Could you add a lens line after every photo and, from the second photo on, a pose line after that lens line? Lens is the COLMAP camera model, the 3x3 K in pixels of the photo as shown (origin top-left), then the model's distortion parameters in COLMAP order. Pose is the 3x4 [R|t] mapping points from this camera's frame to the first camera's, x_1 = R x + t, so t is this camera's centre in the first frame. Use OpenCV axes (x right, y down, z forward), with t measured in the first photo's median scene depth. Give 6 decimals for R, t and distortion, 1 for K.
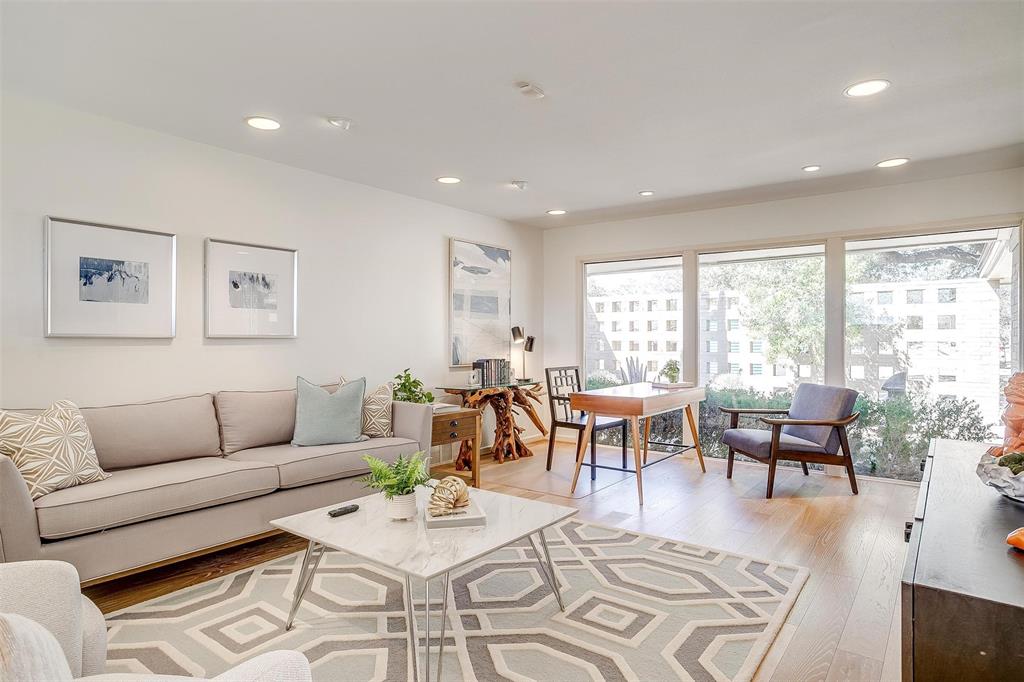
lens RADIAL K [[573.5, 0, 522.1], [0, 573.5, 338.0], [0, 0, 1]] dist [-0.025570, 0.003790]
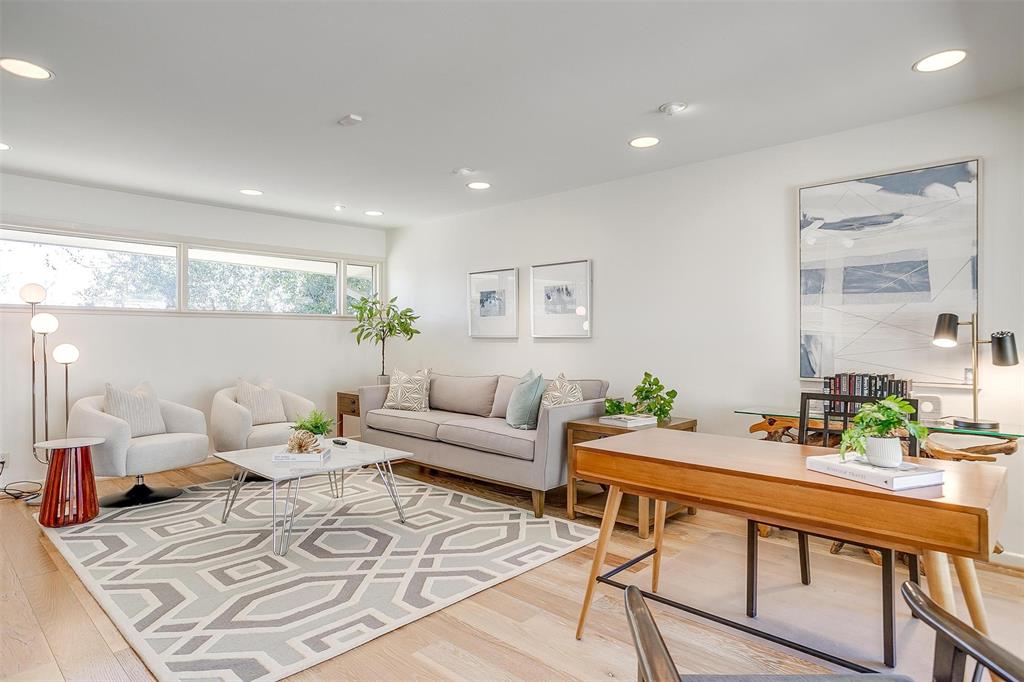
lens RADIAL K [[573.5, 0, 522.9], [0, 573.5, 340.8], [0, 0, 1]] dist [-0.025570, 0.003790]
pose [[-0.097586, 0.004123, -0.995219, 0.887814], [-0.000251, 0.999991, 0.004168, 0.002506], [0.995227, 0.000656, -0.097584, 1.170084]]
